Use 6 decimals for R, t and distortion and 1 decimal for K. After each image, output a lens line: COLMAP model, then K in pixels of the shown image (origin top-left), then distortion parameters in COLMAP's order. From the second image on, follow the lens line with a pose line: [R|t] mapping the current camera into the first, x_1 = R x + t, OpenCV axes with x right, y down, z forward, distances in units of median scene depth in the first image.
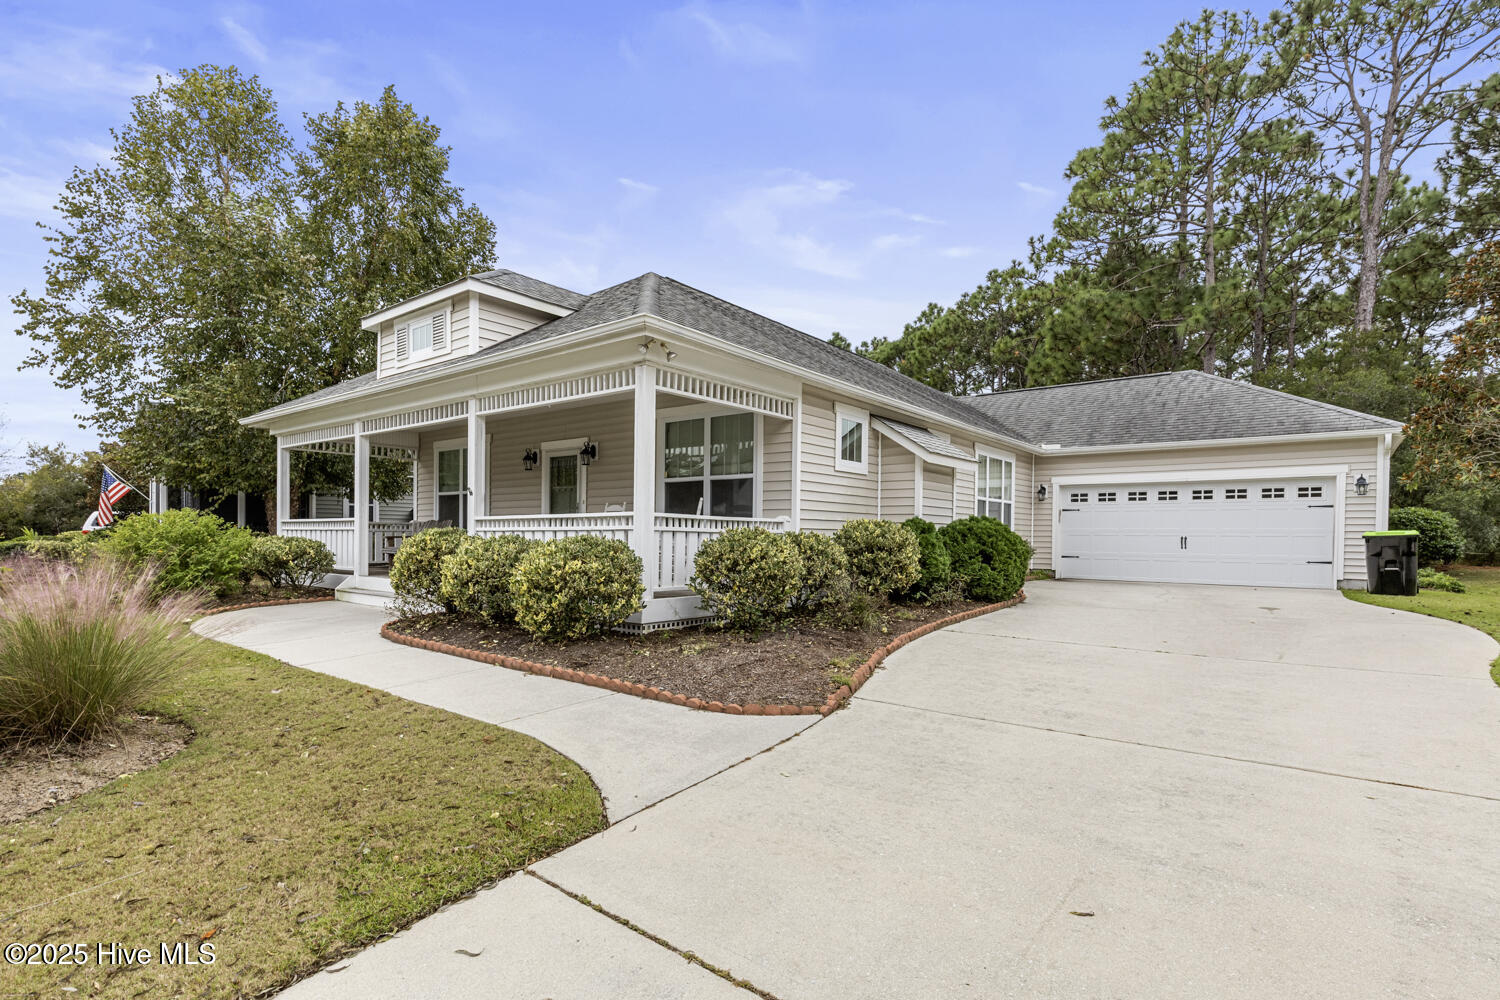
lens RADIAL K [[676.7, 0, 759.2], [0, 676.7, 532.9], [0, 0, 1]] dist [-0.000192, -0.000332]
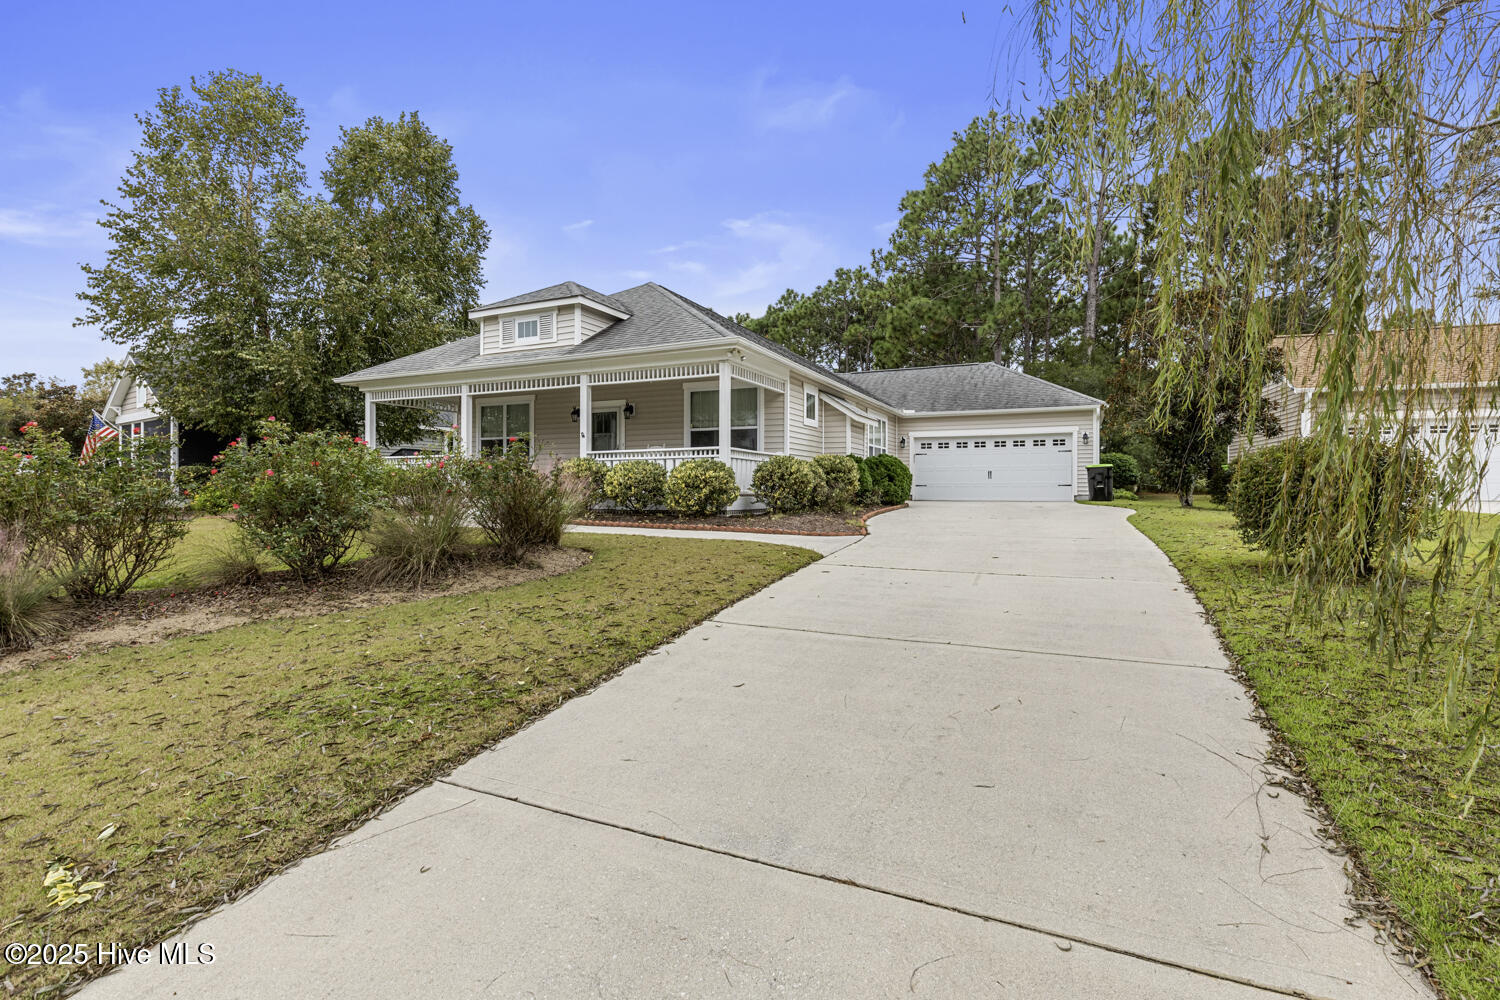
lens RADIAL K [[662.9, 0, 749.3], [0, 662.9, 469.7], [0, 0, 1]] dist [0.000721, -0.000190]
pose [[0.971526, -0.002156, 0.236925, -0.249176], [0.008921, 0.999582, -0.027485, 0.036611], [-0.236767, 0.028816, 0.971139, -0.320582]]
